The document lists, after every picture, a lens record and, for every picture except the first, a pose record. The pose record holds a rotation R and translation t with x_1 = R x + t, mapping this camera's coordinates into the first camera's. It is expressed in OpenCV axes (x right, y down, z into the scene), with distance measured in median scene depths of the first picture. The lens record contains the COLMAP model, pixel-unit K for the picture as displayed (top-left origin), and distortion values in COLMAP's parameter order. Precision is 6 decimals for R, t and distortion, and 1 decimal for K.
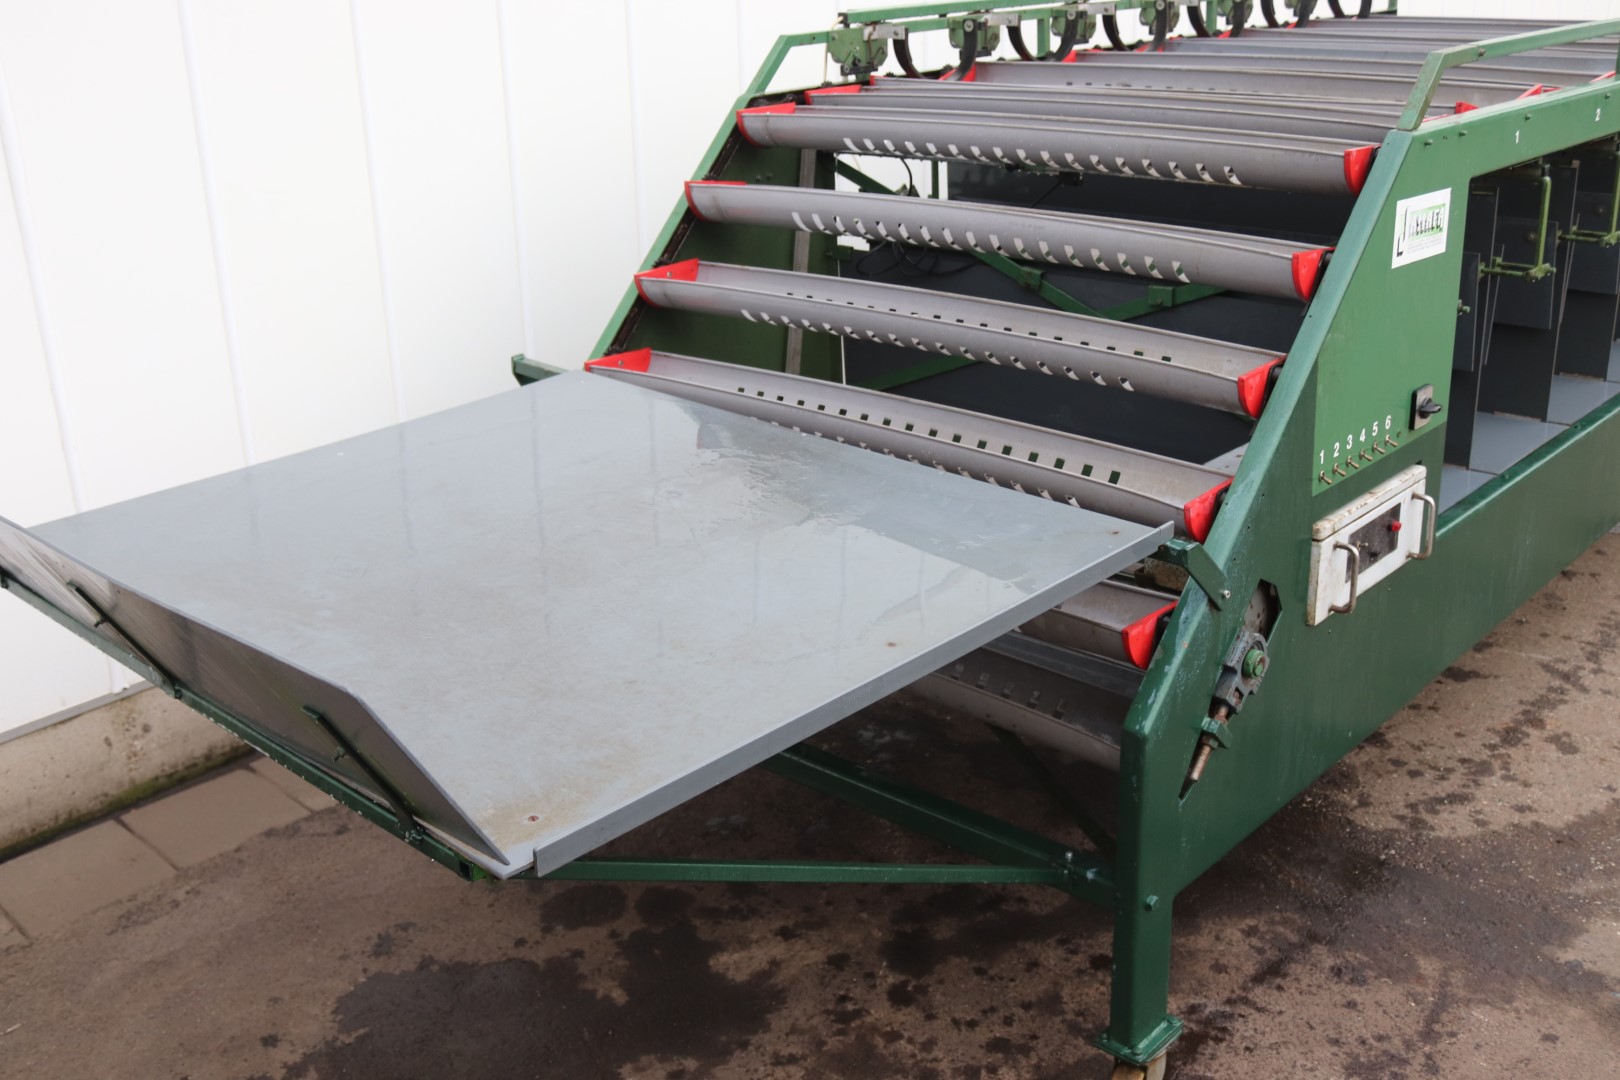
lens RADIAL K [[1618.6, 0, 824.5], [0, 1618.6, 542.3], [0, 0, 1]] dist [-0.071110, 0.000000]
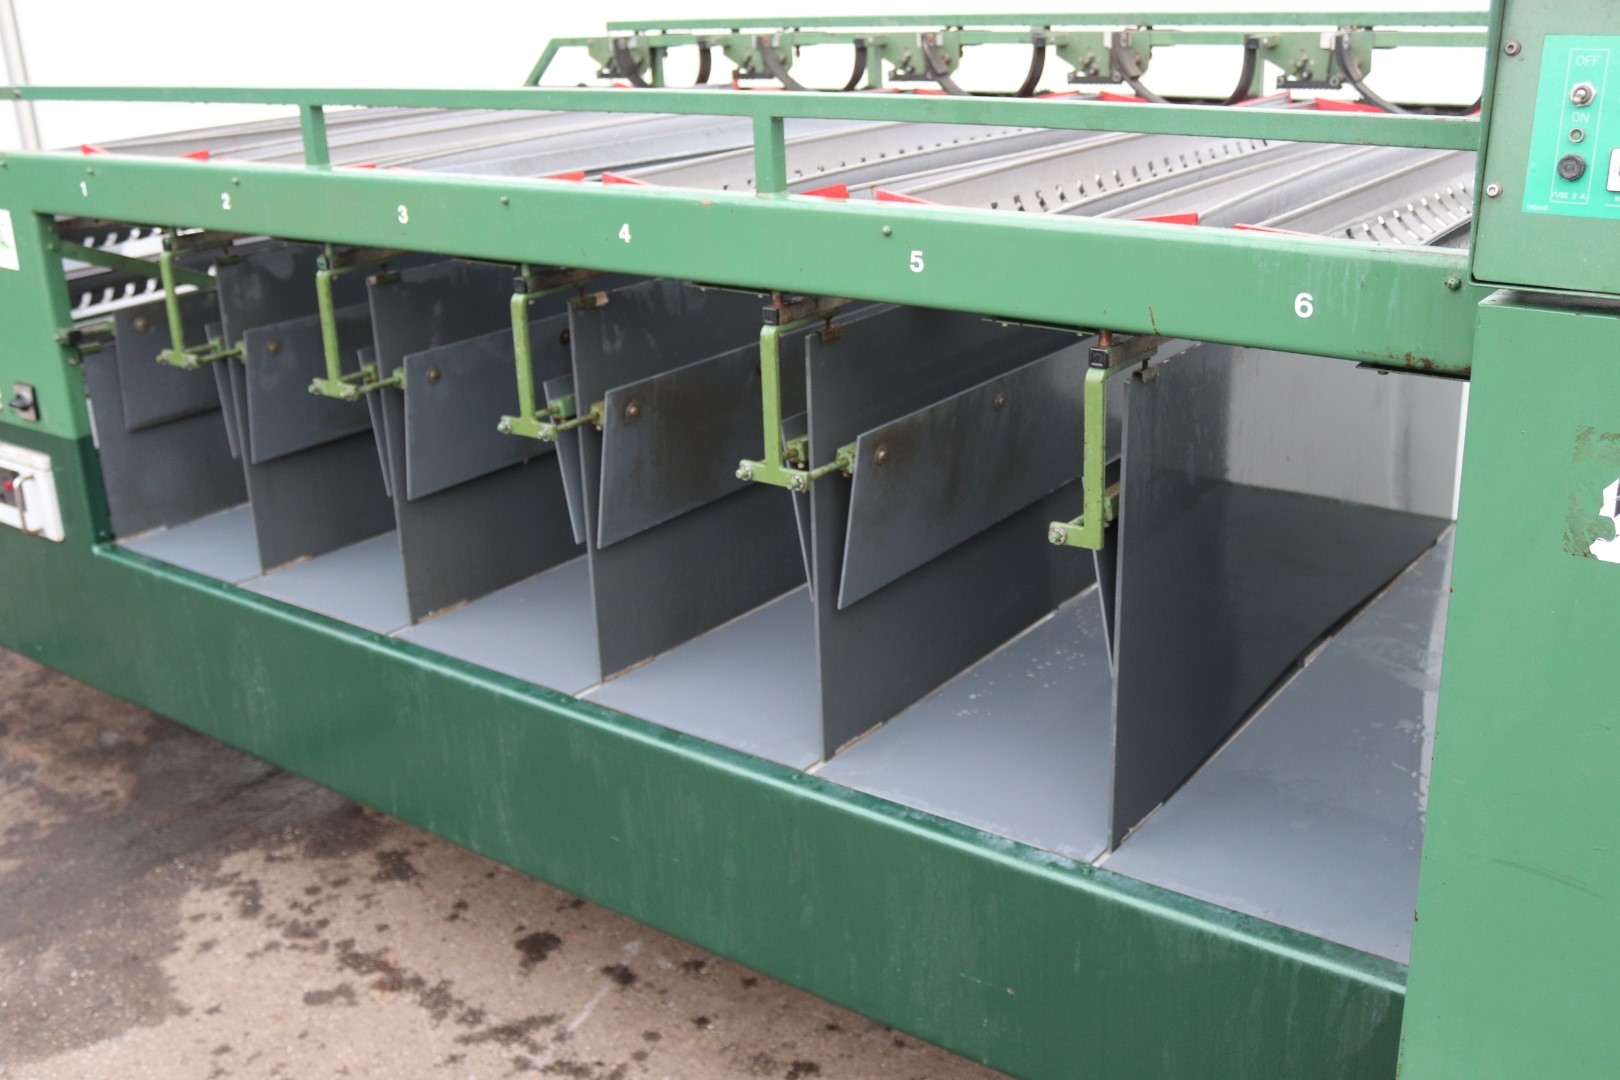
lens RADIAL K [[1618.6, 0, 796.1], [0, 1618.6, 546.2], [0, 0, 1]] dist [-0.071110, 0.000000]
pose [[0.091627, 0.366004, -0.926092, 1.189821], [-0.325325, 0.889975, 0.319543, -0.418391], [0.941153, 0.272002, 0.200616, 1.044183]]
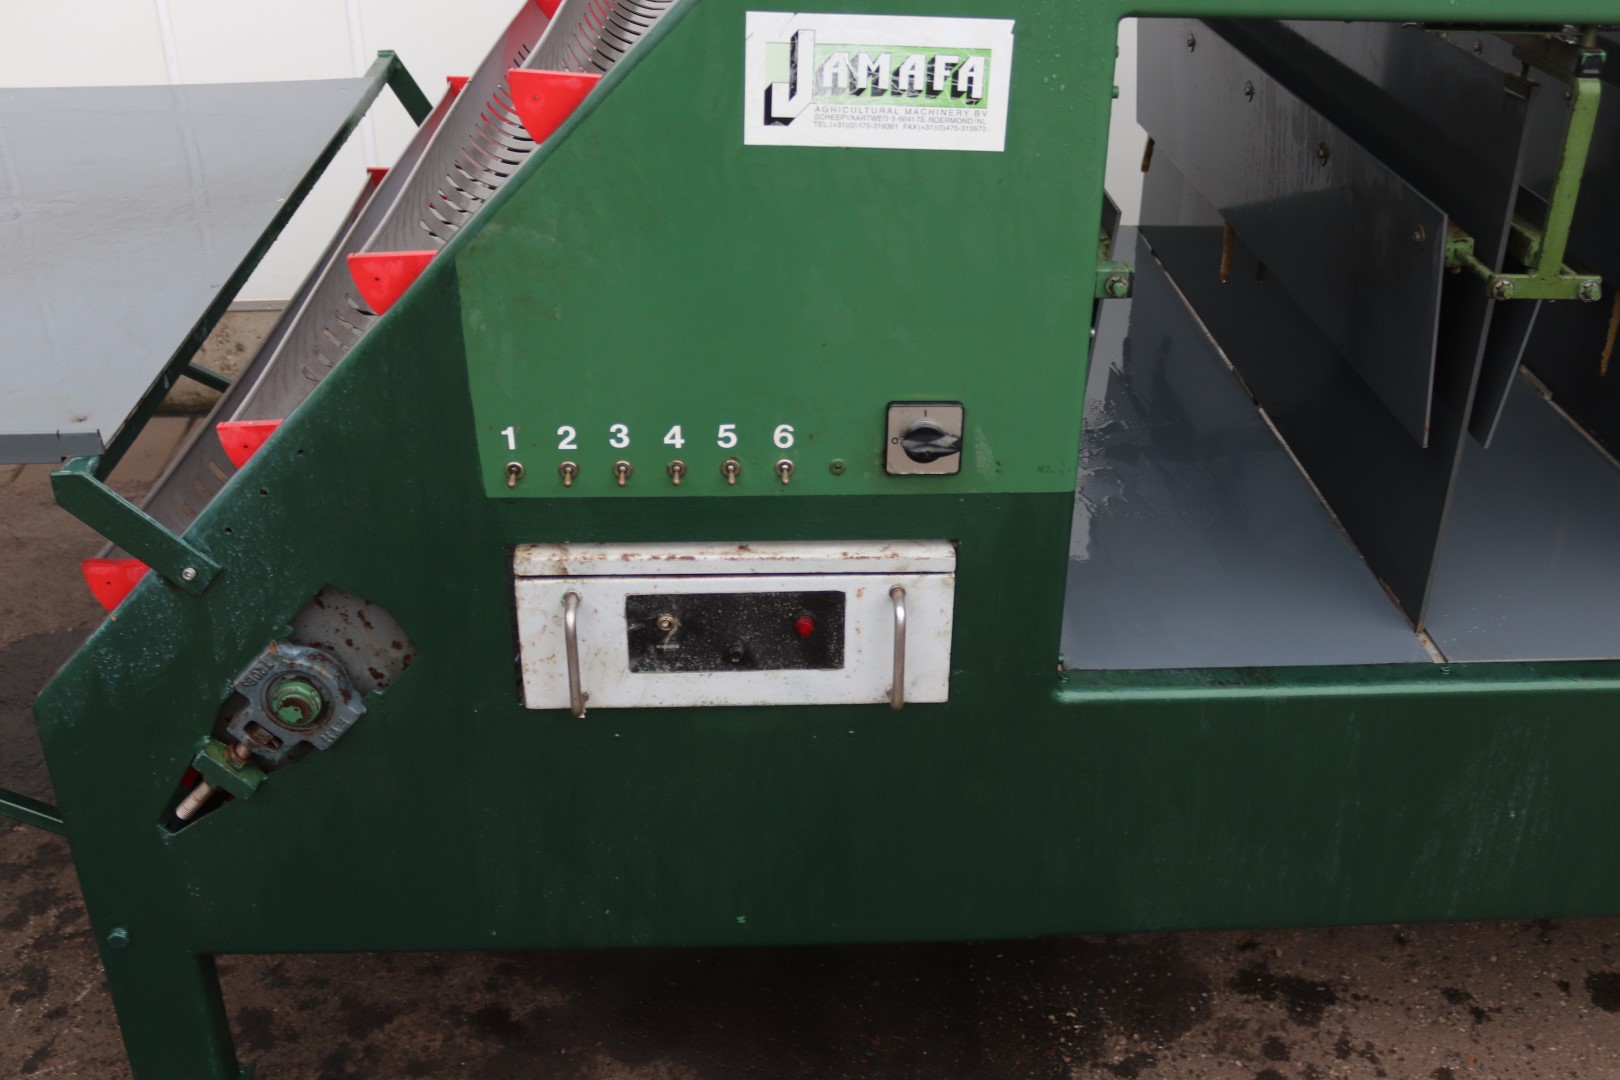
lens RADIAL K [[1618.6, 0, 822.3], [0, 1618.6, 534.8], [0, 0, 1]] dist [-0.071110, 0.000000]
pose [[0.707869, 0.373591, -0.599459, 0.538614], [-0.281365, 0.927578, 0.245830, -0.139879], [0.647885, -0.005349, 0.761719, 0.462026]]
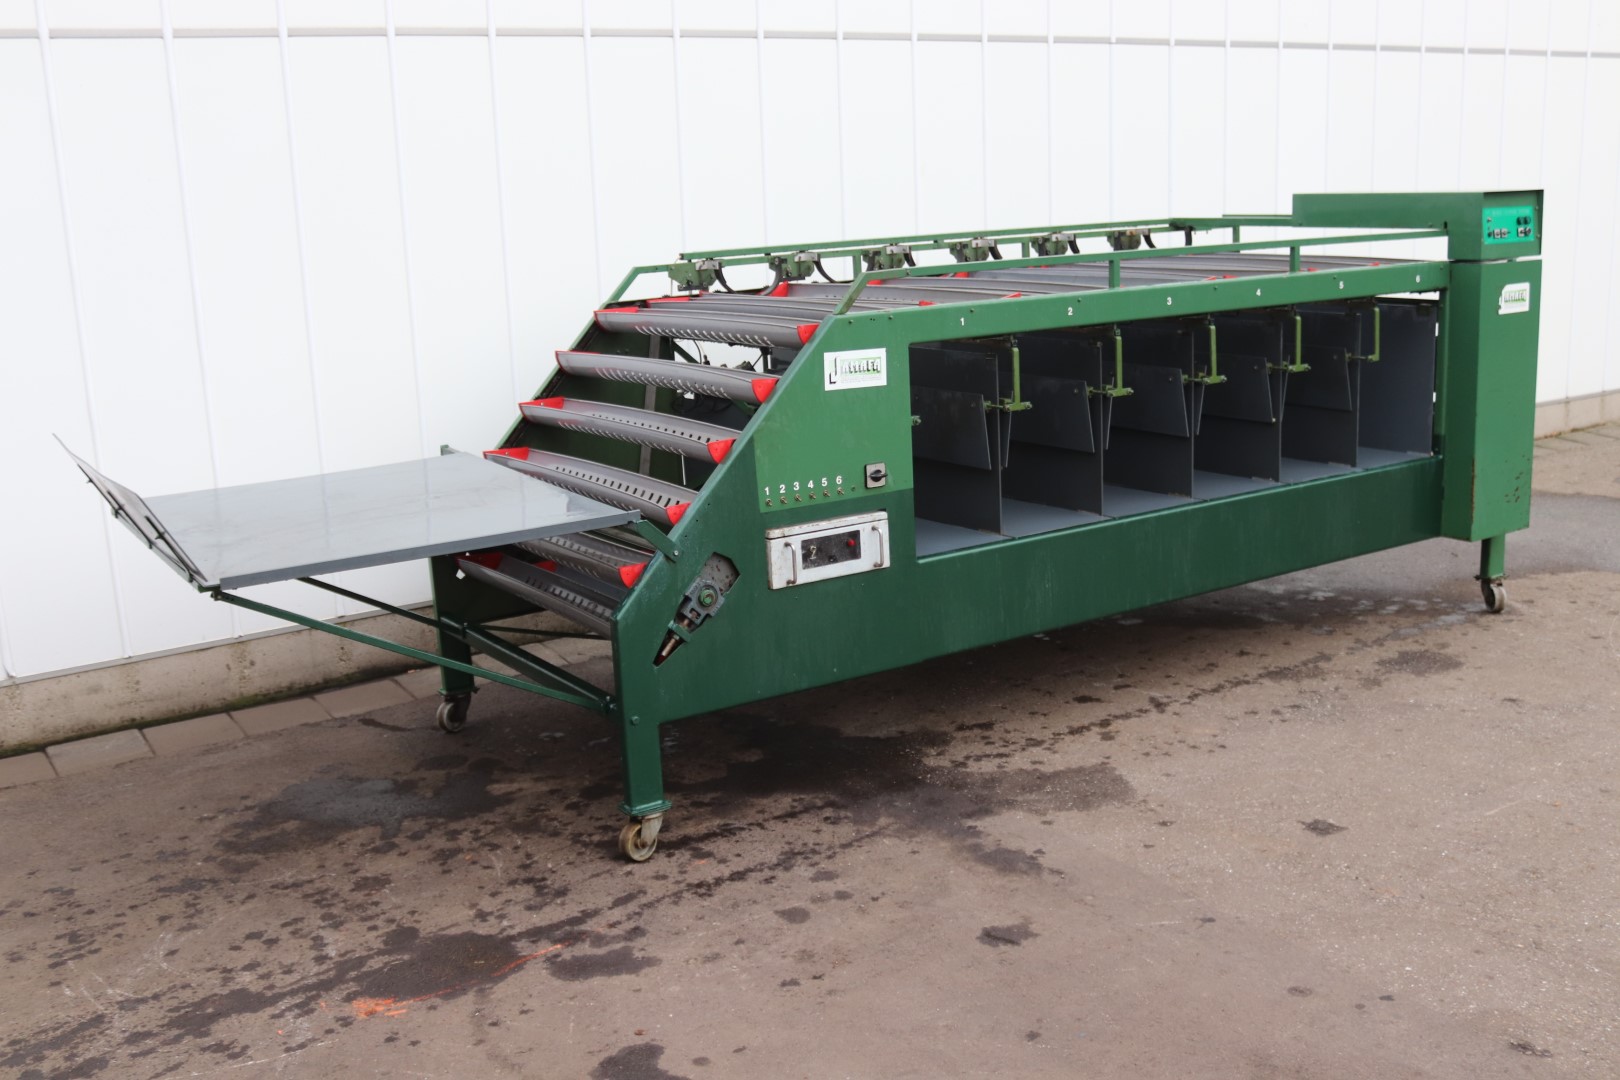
lens RADIAL K [[1618.6, 0, 825.1], [0, 1618.6, 574.2], [0, 0, 1]] dist [-0.071110, 0.000000]
pose [[0.967597, 0.045300, -0.248404, 0.600333], [-0.075056, 0.990908, -0.111656, 0.171919], [0.241087, 0.126683, 0.962200, -0.521057]]
